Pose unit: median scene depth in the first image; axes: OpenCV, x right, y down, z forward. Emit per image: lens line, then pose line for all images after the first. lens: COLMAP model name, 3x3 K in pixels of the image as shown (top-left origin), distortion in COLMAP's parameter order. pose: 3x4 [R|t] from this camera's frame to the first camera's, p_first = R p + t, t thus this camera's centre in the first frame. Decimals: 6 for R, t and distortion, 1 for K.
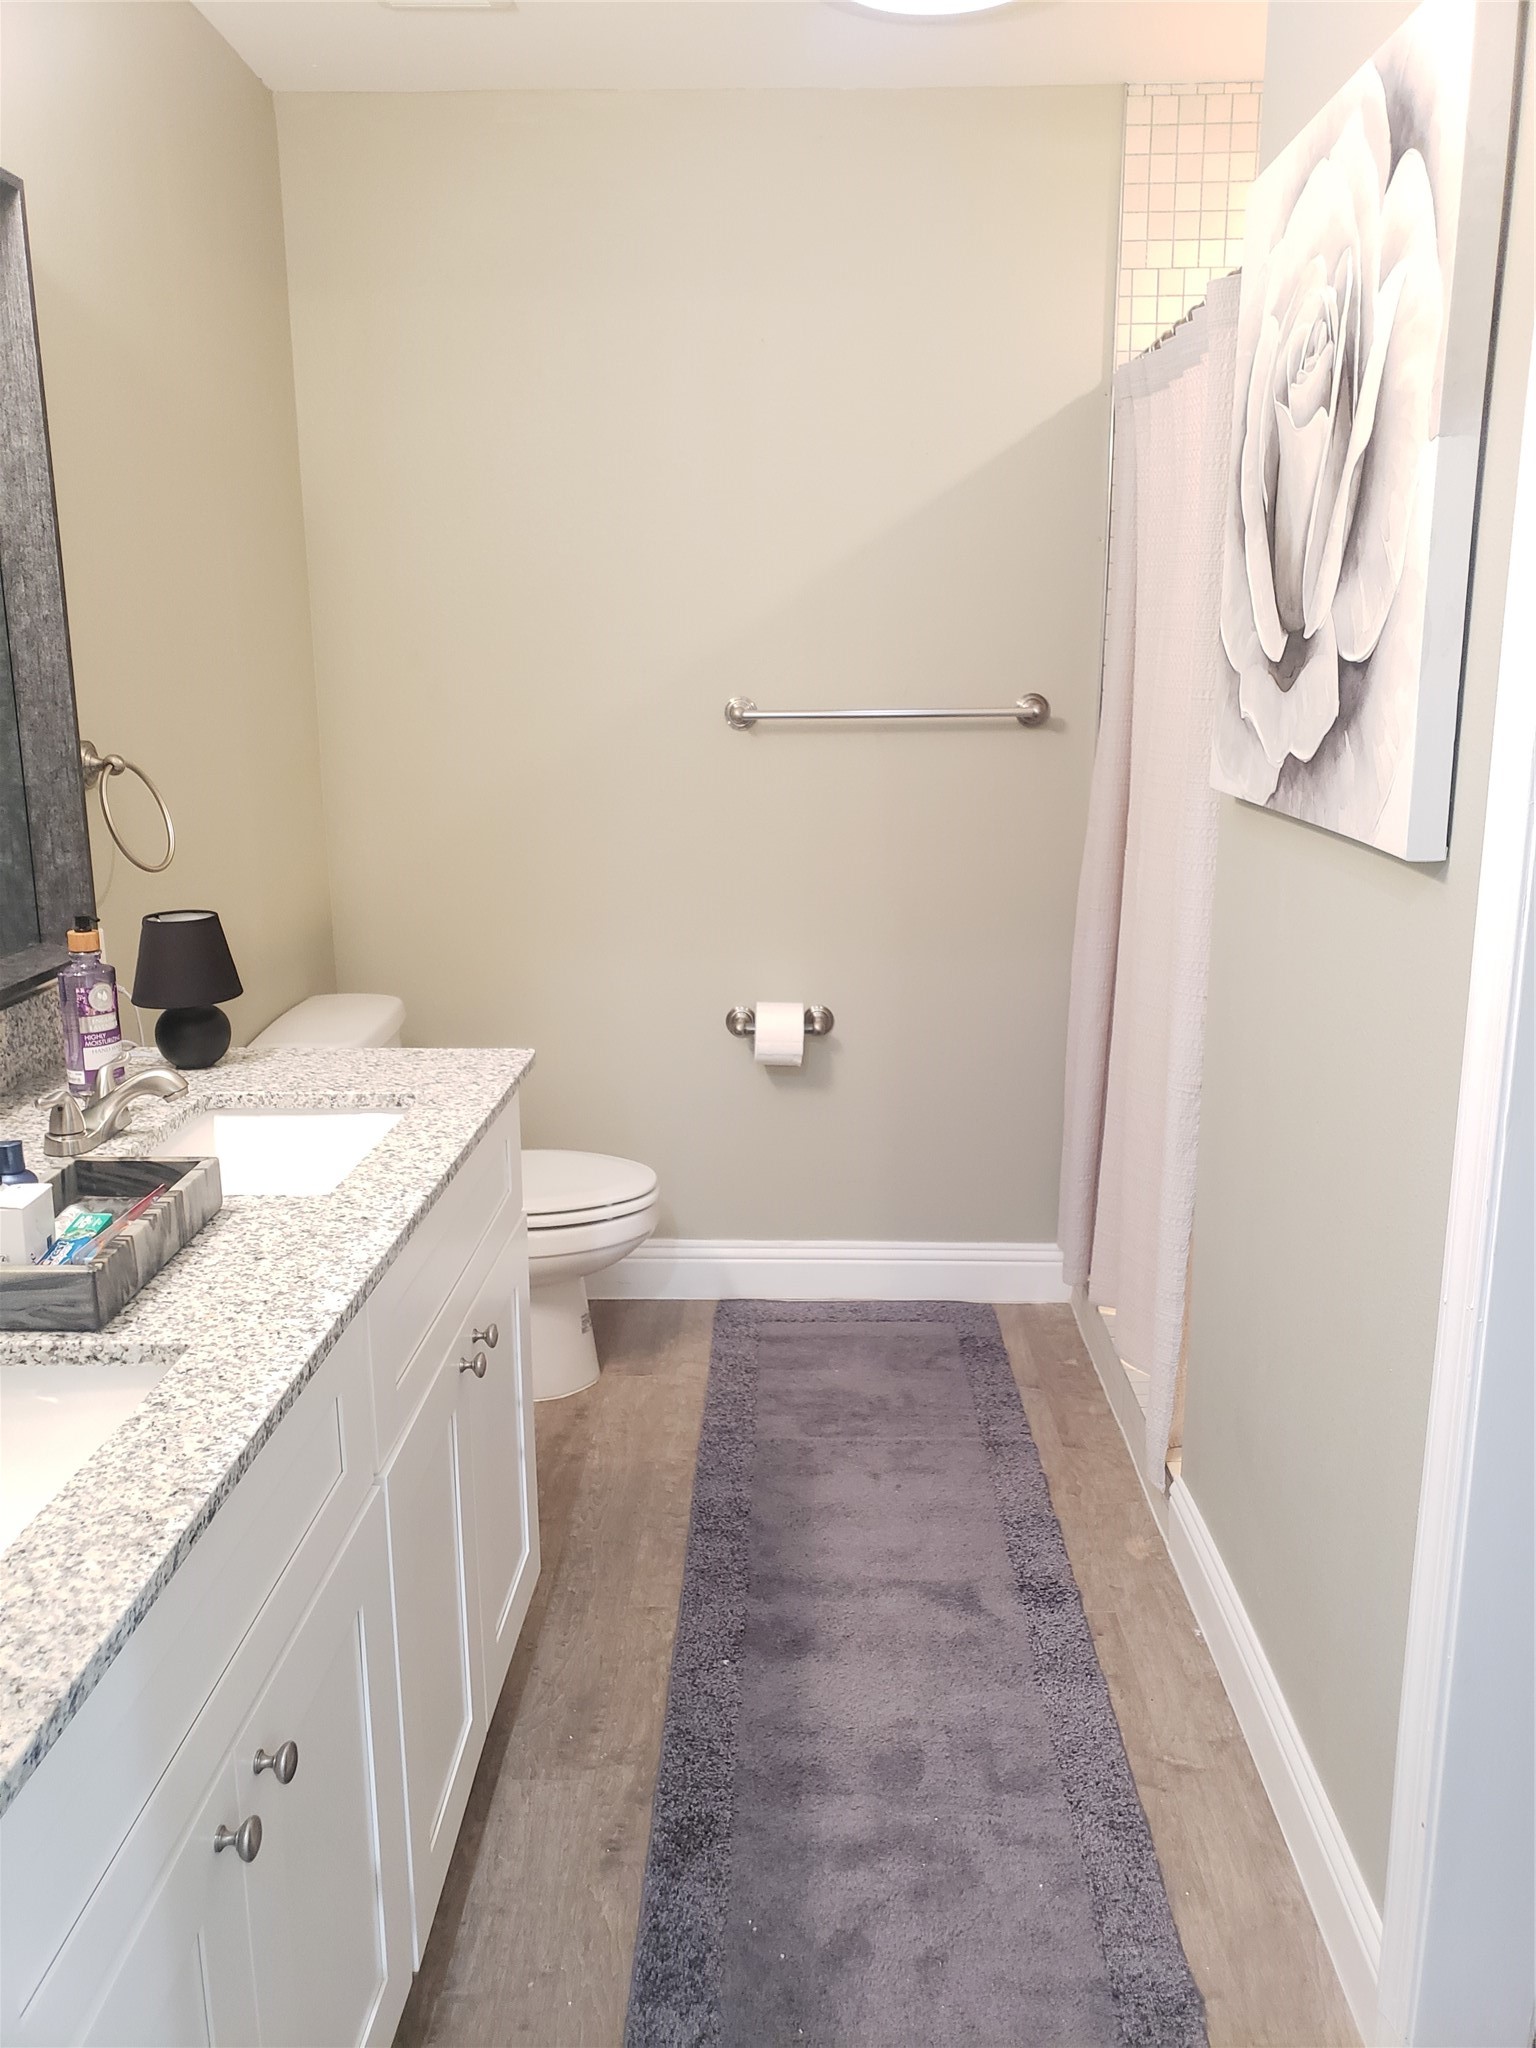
lens RADIAL K [[1585.4, 0, 790.1], [0, 1585.4, 1024.0], [0, 0, 1]] dist [0.101349, -0.200501]
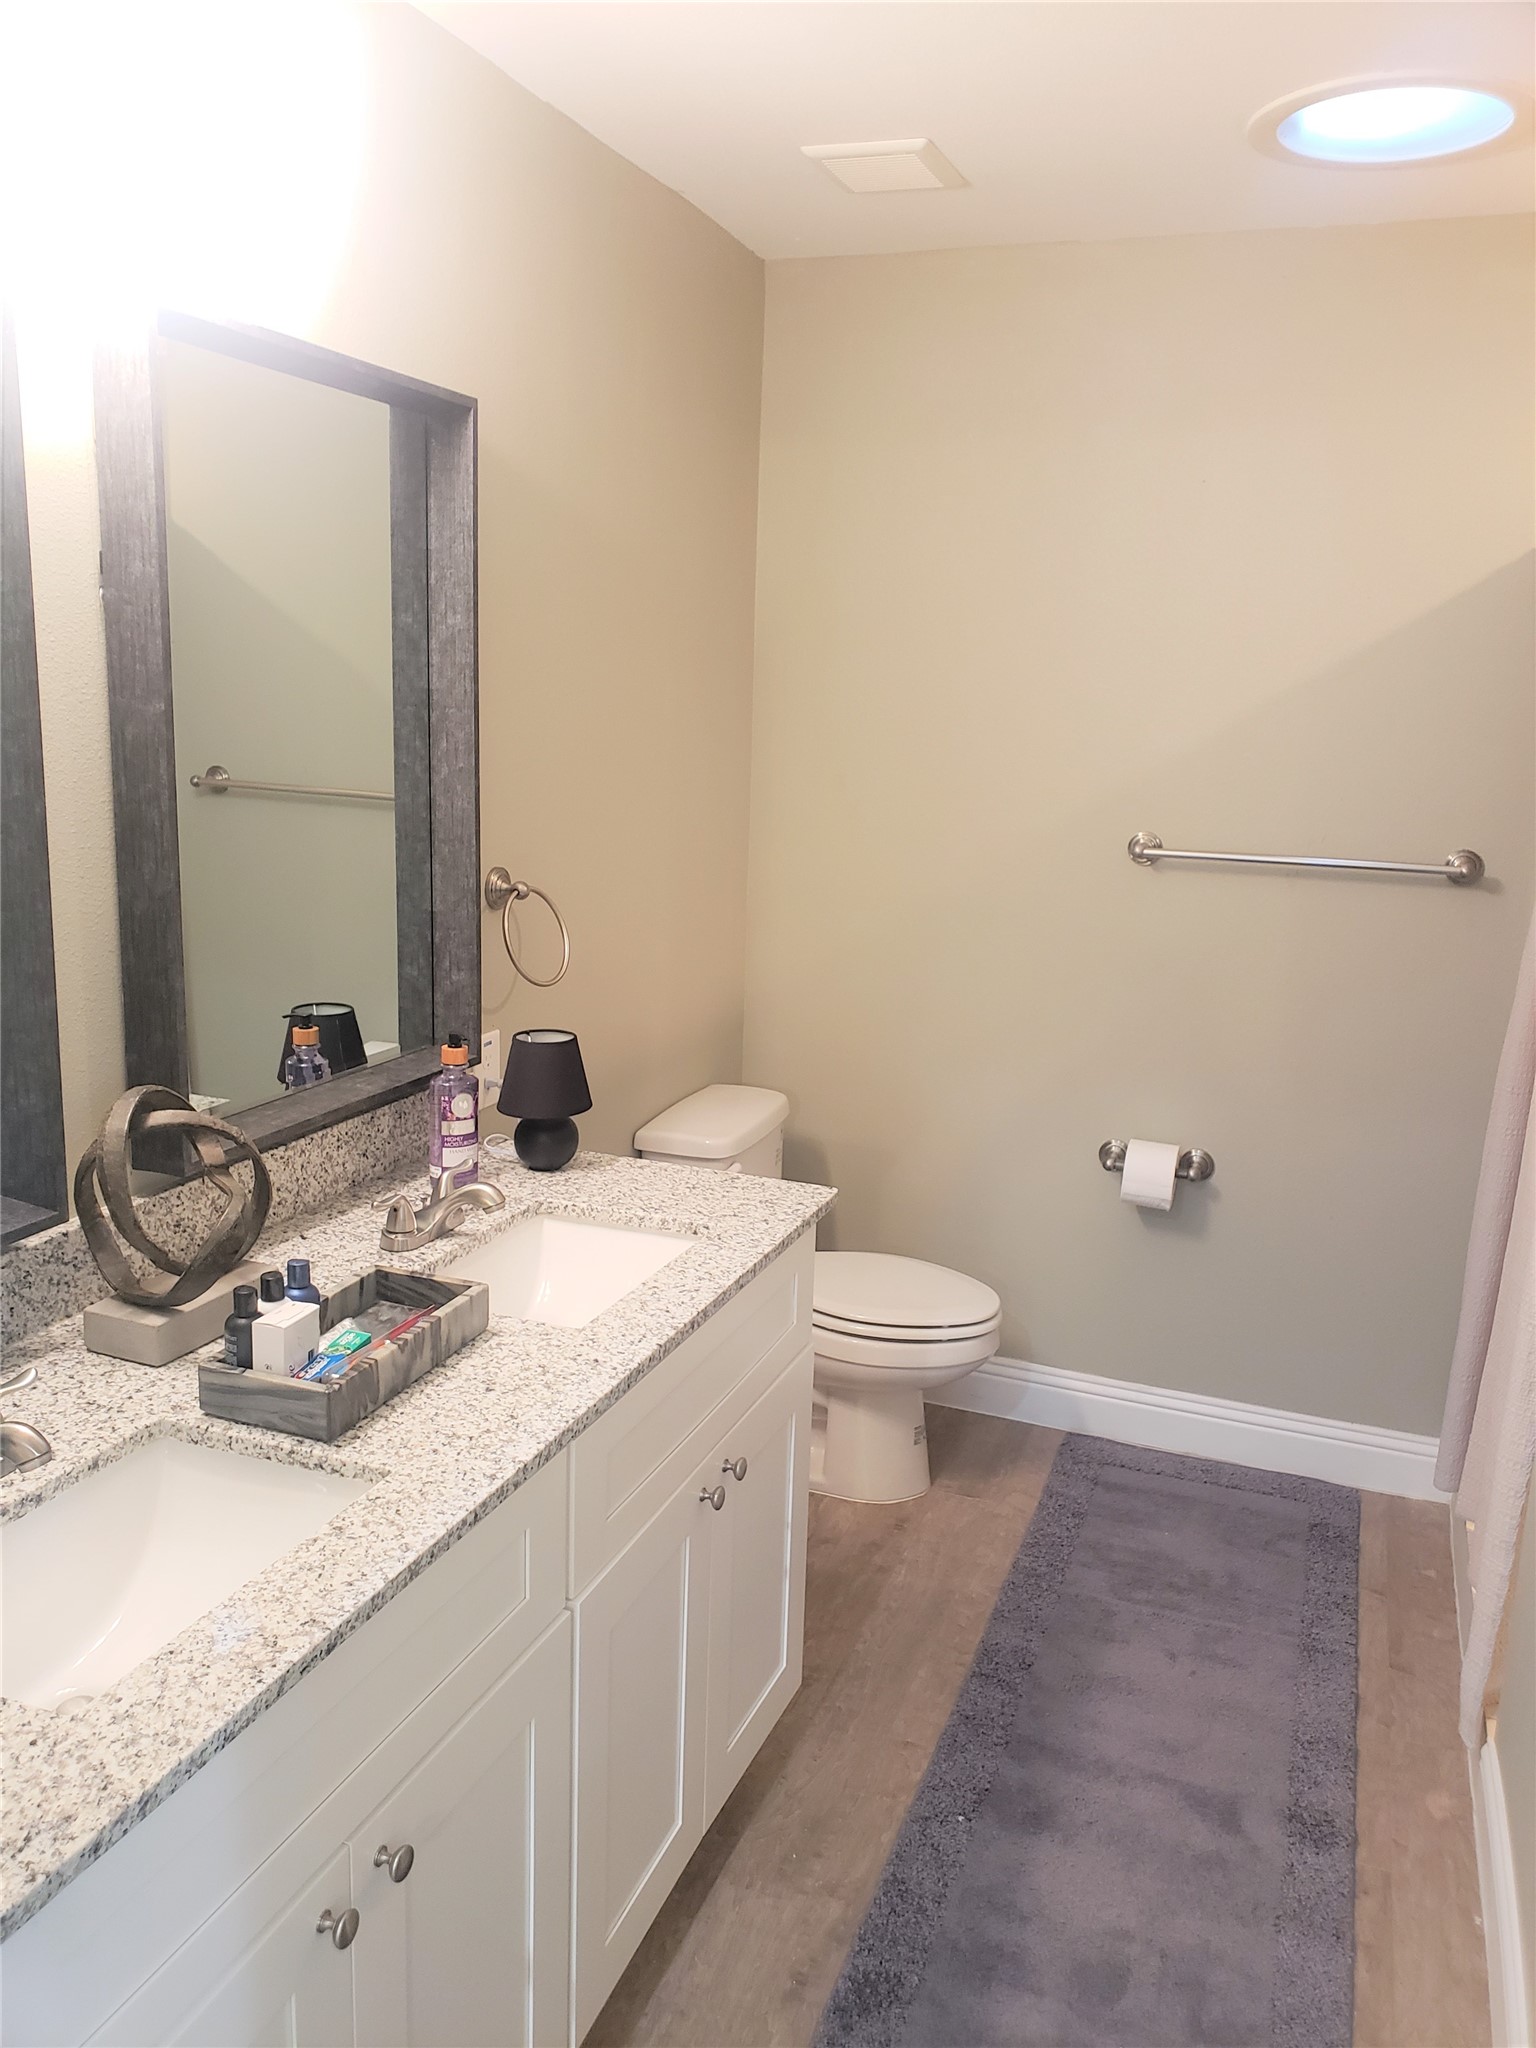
lens RADIAL K [[1588.3, 0, 768.0], [0, 1588.3, 1024.0], [0, 0, 1]] dist [-0.009210, 0.010952]
pose [[0.942460, 0.104042, -0.317718, 0.120889], [-0.114437, 0.993329, -0.014178, -0.077294], [0.314123, 0.049721, 0.948079, -0.007426]]
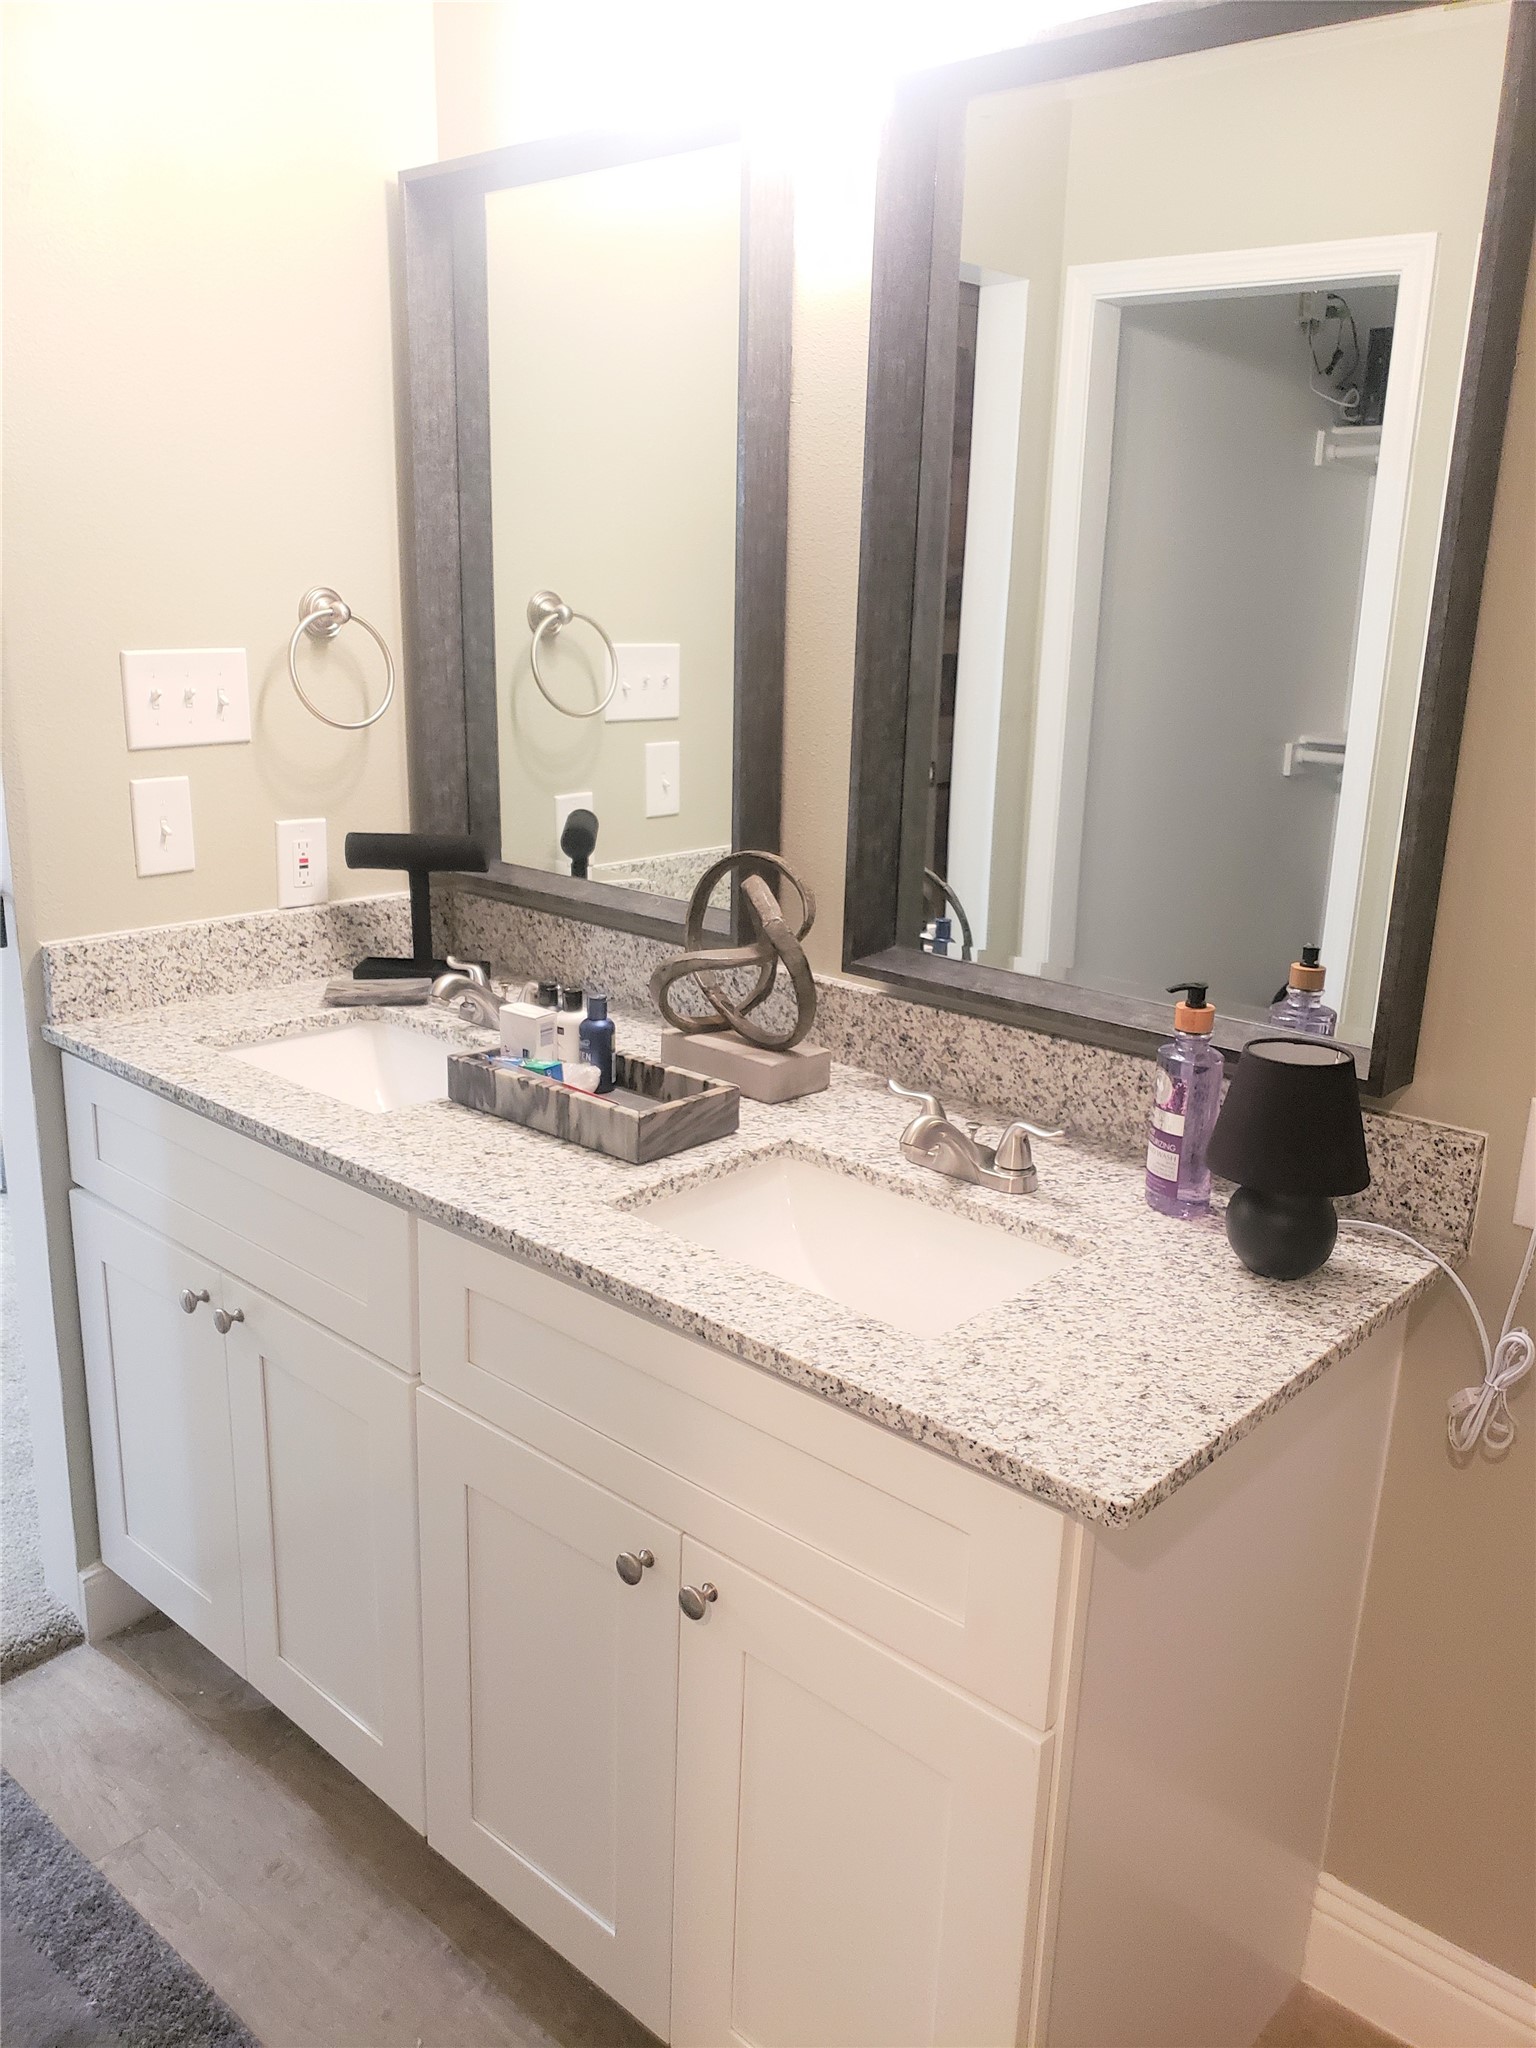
lens RADIAL K [[1585.4, 0, 790.1], [0, 1585.4, 1024.0], [0, 0, 1]] dist [0.101349, -0.200501]
pose [[-0.654479, 0.179895, -0.734367, 0.226348], [-0.202859, 0.893889, 0.399764, -0.286040], [0.728358, 0.410610, -0.548538, 1.159987]]
